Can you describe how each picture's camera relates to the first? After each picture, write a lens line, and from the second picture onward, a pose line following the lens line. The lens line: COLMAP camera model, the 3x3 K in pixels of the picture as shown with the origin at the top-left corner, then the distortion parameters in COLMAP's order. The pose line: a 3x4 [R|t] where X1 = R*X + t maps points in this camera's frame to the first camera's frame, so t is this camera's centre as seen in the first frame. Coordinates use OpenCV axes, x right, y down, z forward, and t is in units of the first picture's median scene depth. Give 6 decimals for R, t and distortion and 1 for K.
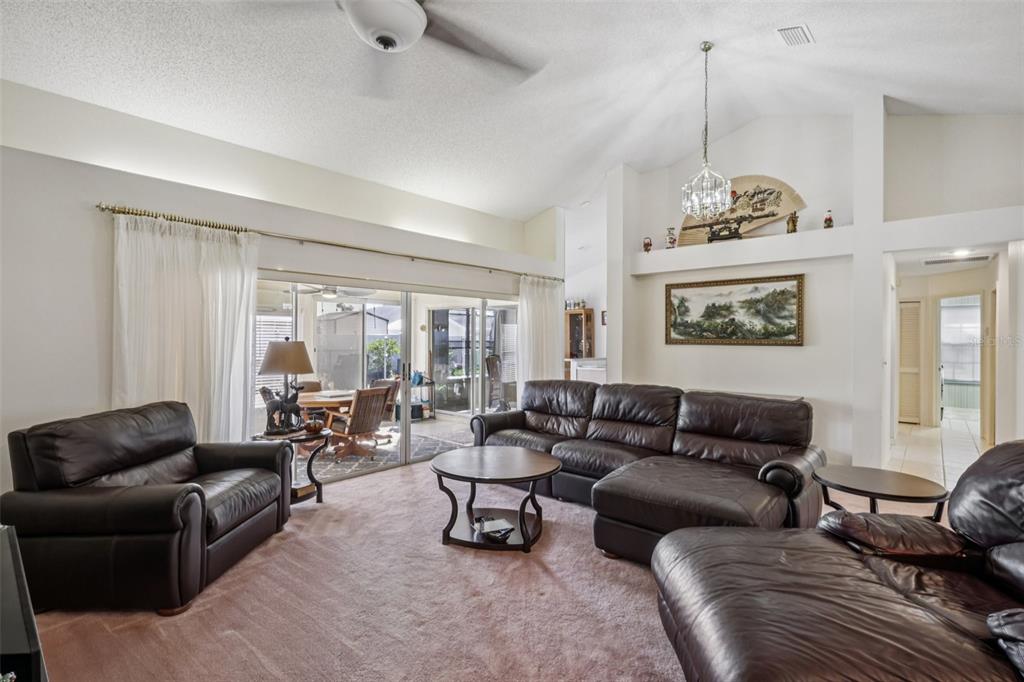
lens RADIAL K [[476.4, 0, 506.6], [0, 476.4, 337.9], [0, 0, 1]] dist [-0.002235, -0.000442]
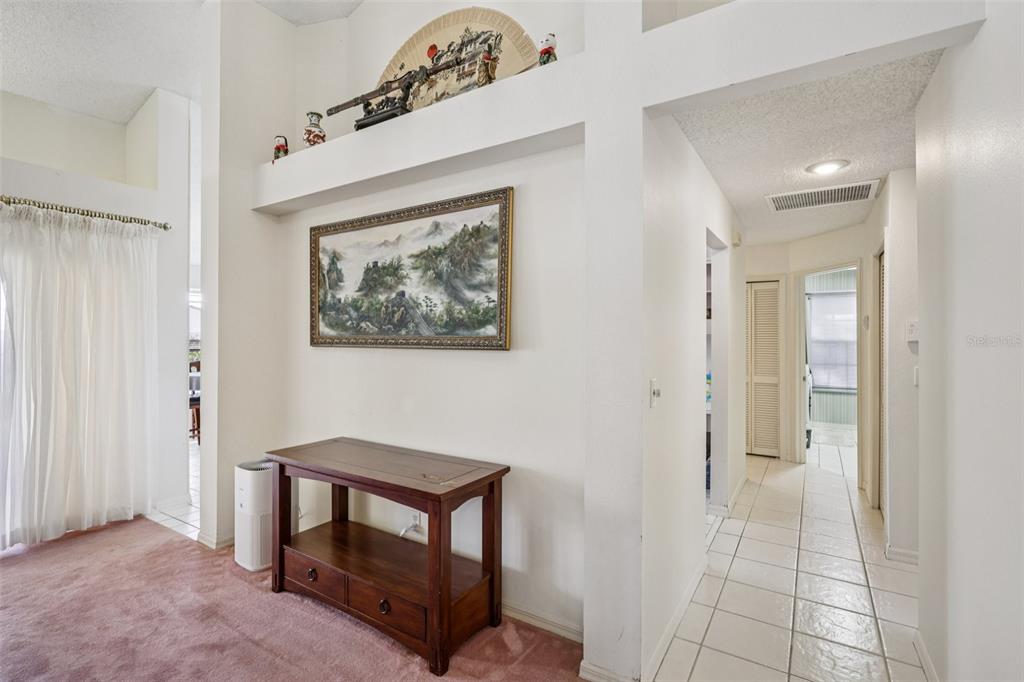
lens RADIAL K [[476.4, 0, 506.6], [0, 476.4, 337.9], [0, 0, 1]] dist [-0.002235, -0.000442]
pose [[0.987975, -0.003844, 0.154568, 0.498229], [0.003500, 0.999991, 0.002496, 0.004389], [-0.154576, -0.001925, 0.987979, 0.507271]]
